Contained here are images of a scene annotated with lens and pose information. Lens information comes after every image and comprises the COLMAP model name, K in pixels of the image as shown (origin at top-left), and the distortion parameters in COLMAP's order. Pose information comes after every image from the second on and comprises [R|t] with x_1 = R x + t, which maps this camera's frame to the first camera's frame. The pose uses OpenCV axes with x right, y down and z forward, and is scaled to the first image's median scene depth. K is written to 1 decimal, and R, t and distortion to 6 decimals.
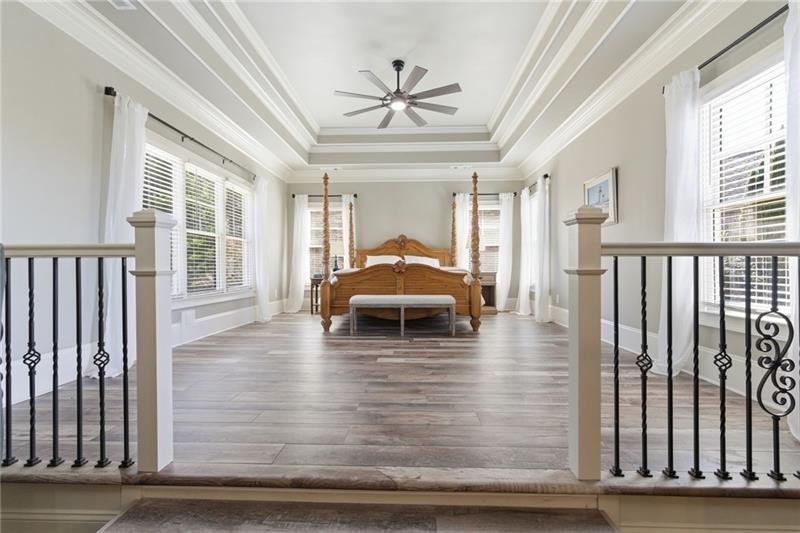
lens RADIAL K [[378.3, 0, 400.0], [0, 378.3, 266.5], [0, 0, 1]] dist [-0.011128, 0.009034]
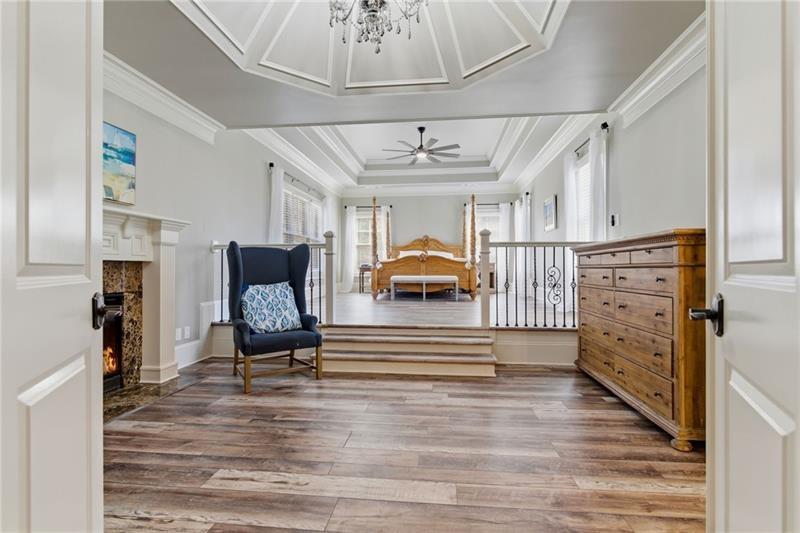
lens RADIAL K [[378.3, 0, 400.0], [0, 378.3, 266.5], [0, 0, 1]] dist [-0.011128, 0.009034]
pose [[0.997375, -0.000397, -0.072414, 0.017967], [0.000862, 0.999979, 0.006393, 0.027377], [0.072410, -0.006439, 0.997354, -0.511404]]
